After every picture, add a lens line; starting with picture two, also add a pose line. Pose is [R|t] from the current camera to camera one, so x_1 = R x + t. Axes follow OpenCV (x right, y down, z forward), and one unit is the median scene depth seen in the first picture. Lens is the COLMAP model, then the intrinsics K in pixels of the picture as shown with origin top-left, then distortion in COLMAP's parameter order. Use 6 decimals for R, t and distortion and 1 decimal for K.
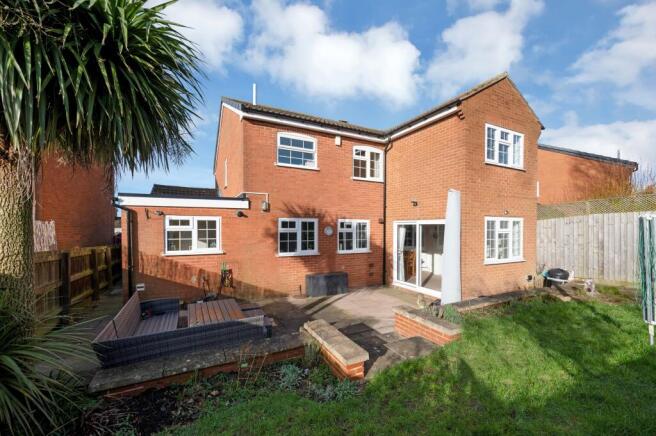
lens RADIAL K [[268.8, 0, 328.2], [0, 268.8, 227.4], [0, 0, 1]] dist [0.000038, 0.000027]
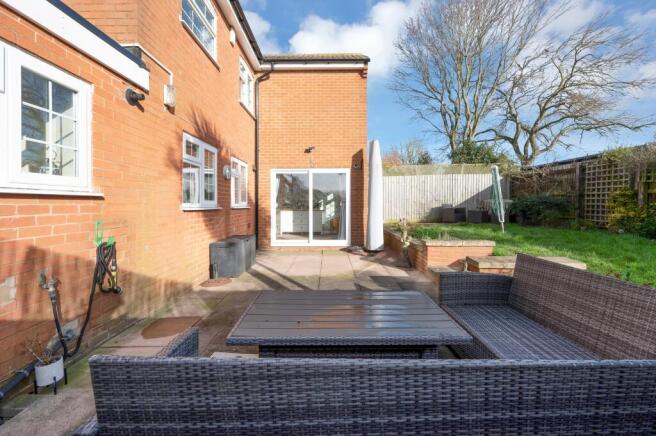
lens RADIAL K [[281.9, 0, 330.5], [0, 281.9, 201.8], [0, 0, 1]] dist [0.001112, 0.000128]
pose [[0.455790, 0.003099, 0.890082, -0.533376], [0.006555, 0.999955, -0.006839, 0.100713], [-0.890063, 0.008952, 0.455749, 0.543189]]
